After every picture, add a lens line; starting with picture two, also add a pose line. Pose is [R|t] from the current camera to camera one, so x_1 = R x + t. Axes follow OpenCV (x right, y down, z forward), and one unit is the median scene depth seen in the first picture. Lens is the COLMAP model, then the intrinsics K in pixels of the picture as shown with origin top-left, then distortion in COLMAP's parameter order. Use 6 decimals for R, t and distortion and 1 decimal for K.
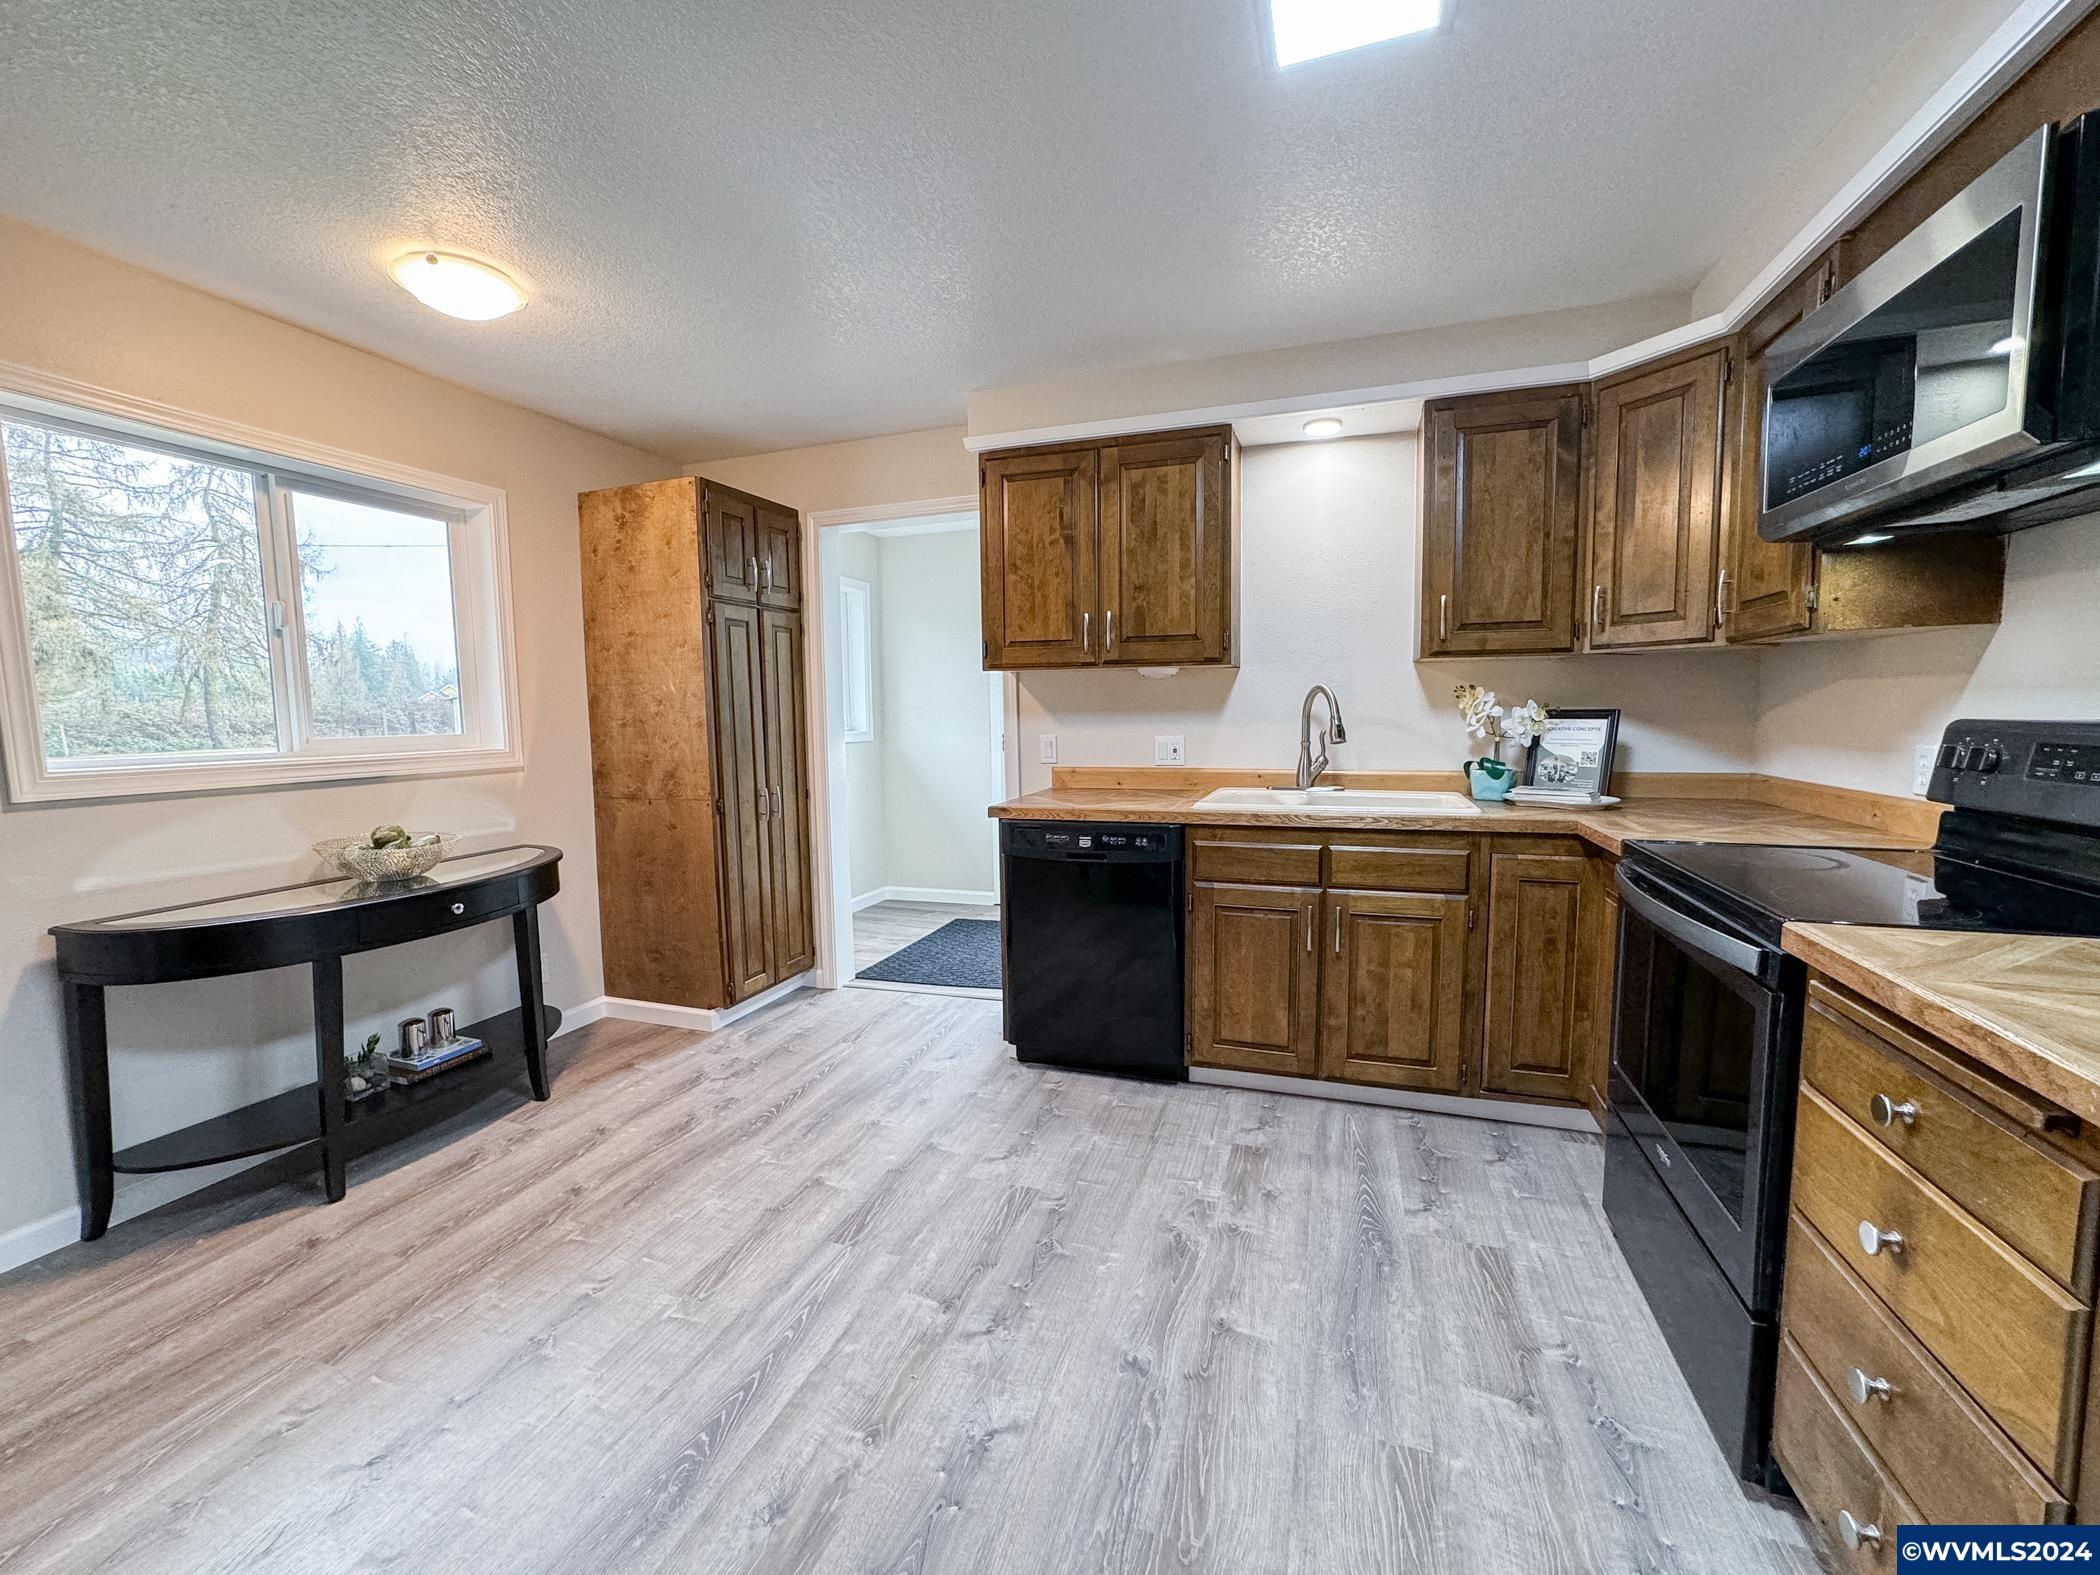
lens RADIAL K [[858.7, 0, 1050.0], [0, 858.7, 787.5], [0, 0, 1]] dist [-0.039746, 0.024613]
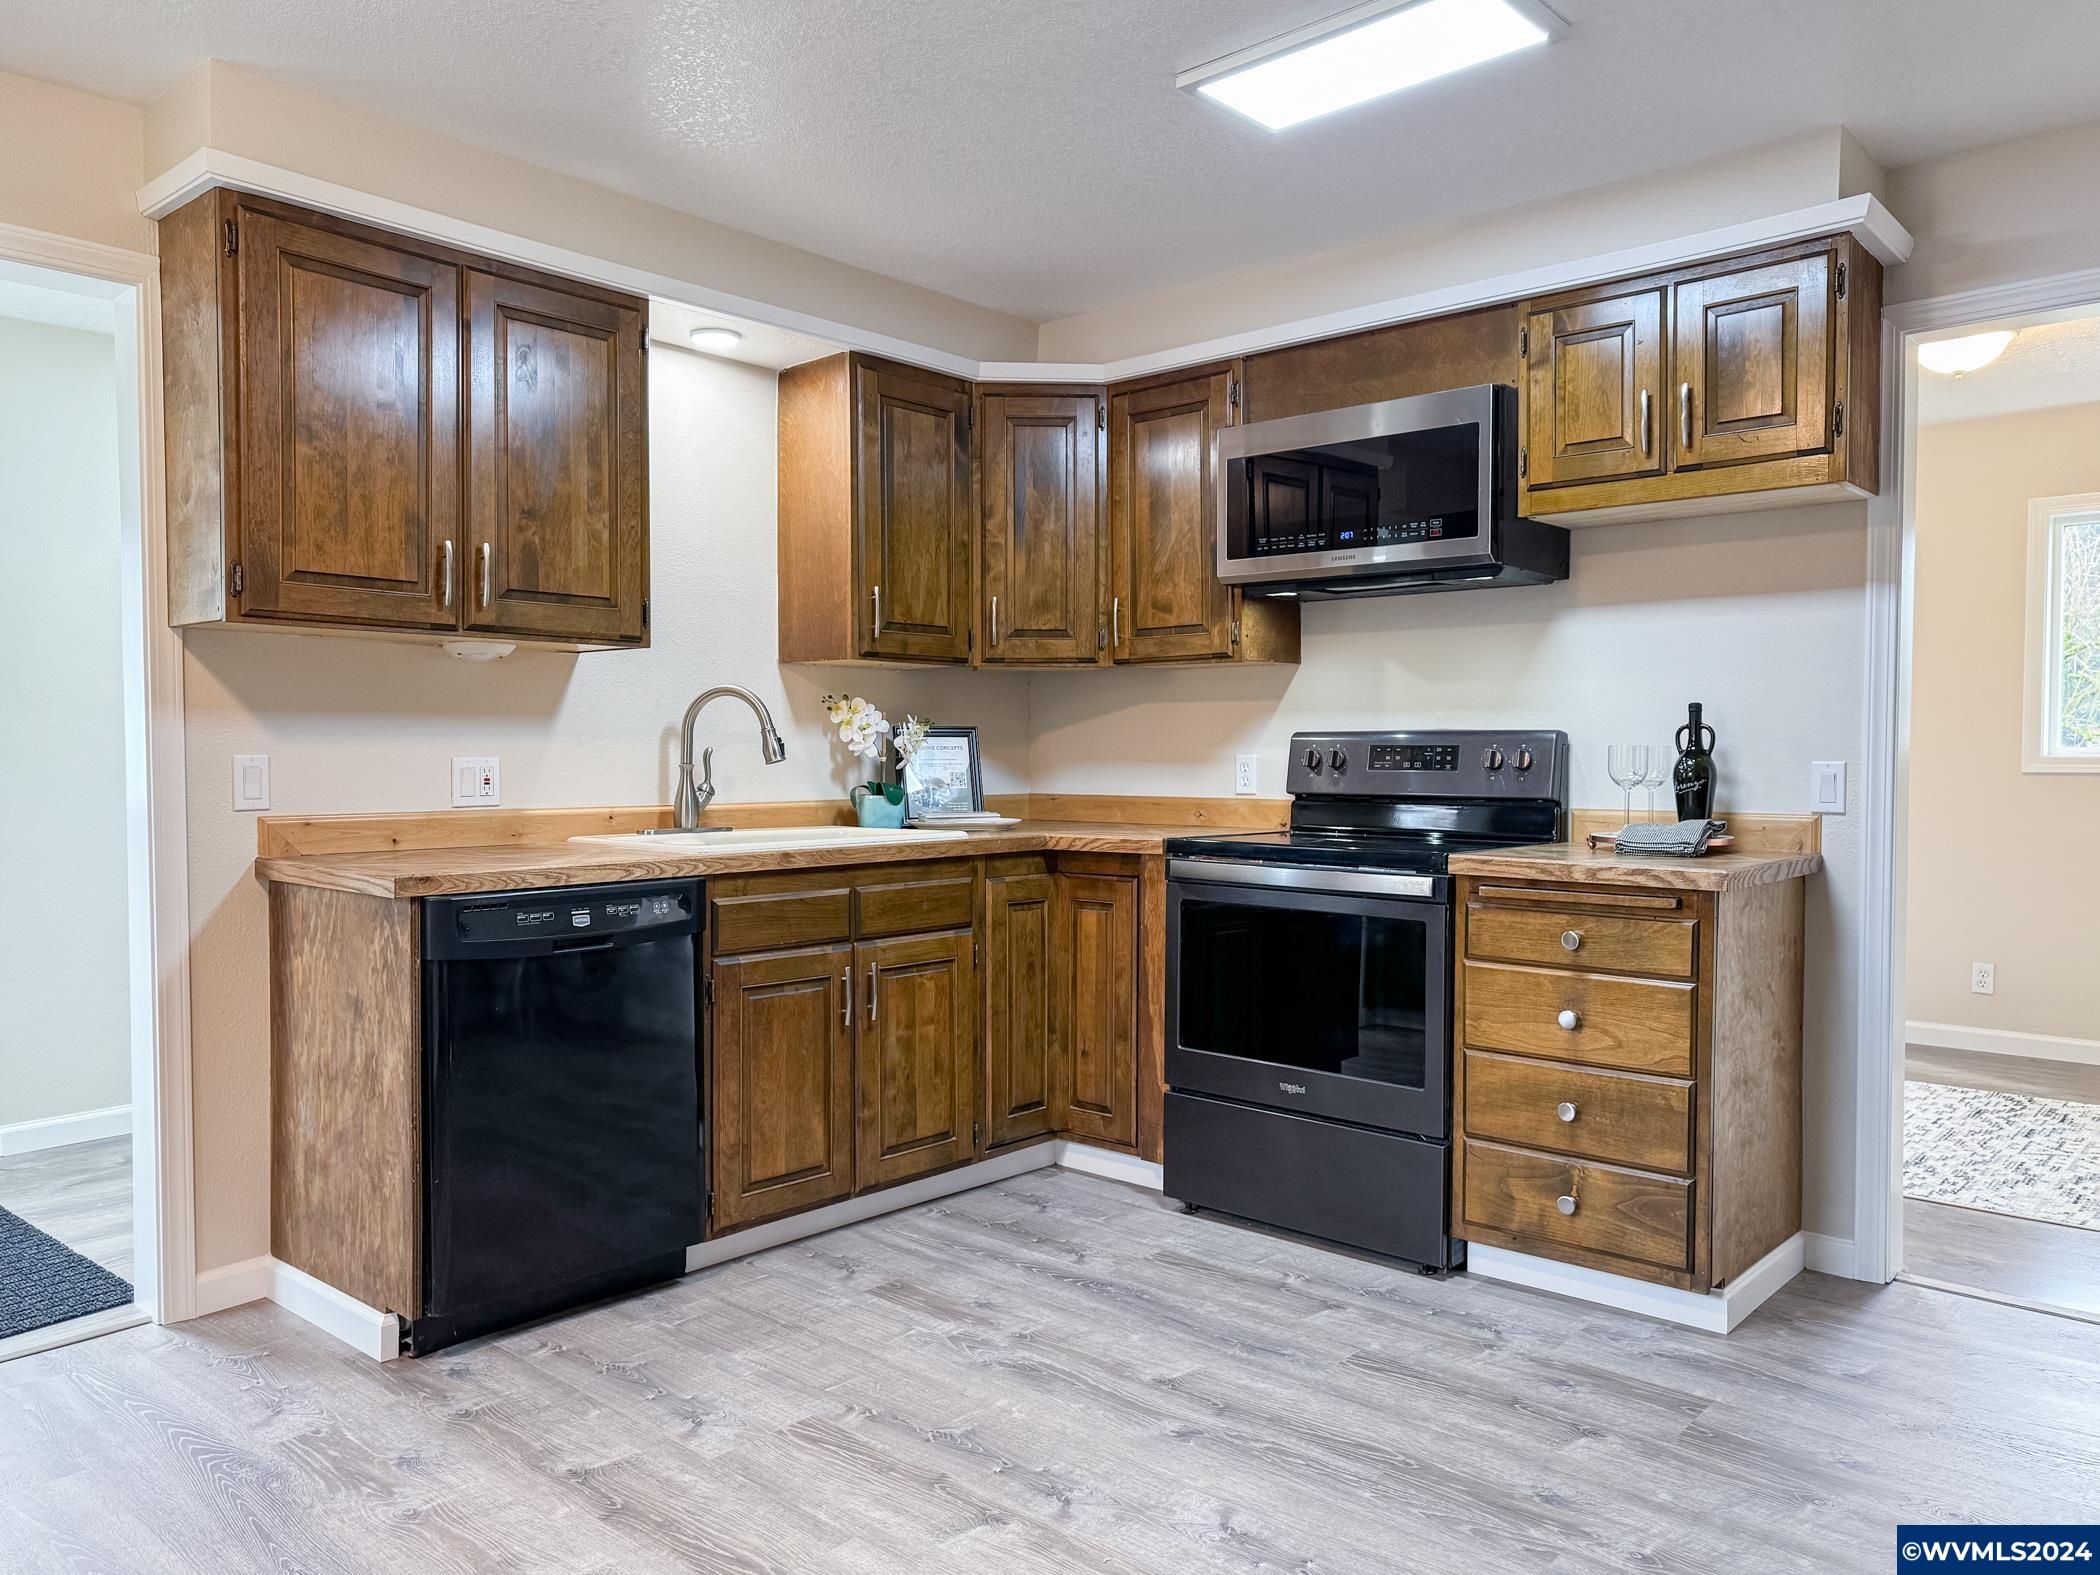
lens RADIAL K [[1488.6, 0, 1050.0], [0, 1488.6, 787.5], [0, 0, 1]] dist [0.029634, 0.000539]
pose [[0.400883, -0.007889, 0.916095, -0.854717], [0.078729, 0.996560, -0.025869, 0.025761], [-0.912740, 0.082494, 0.400125, 0.278956]]
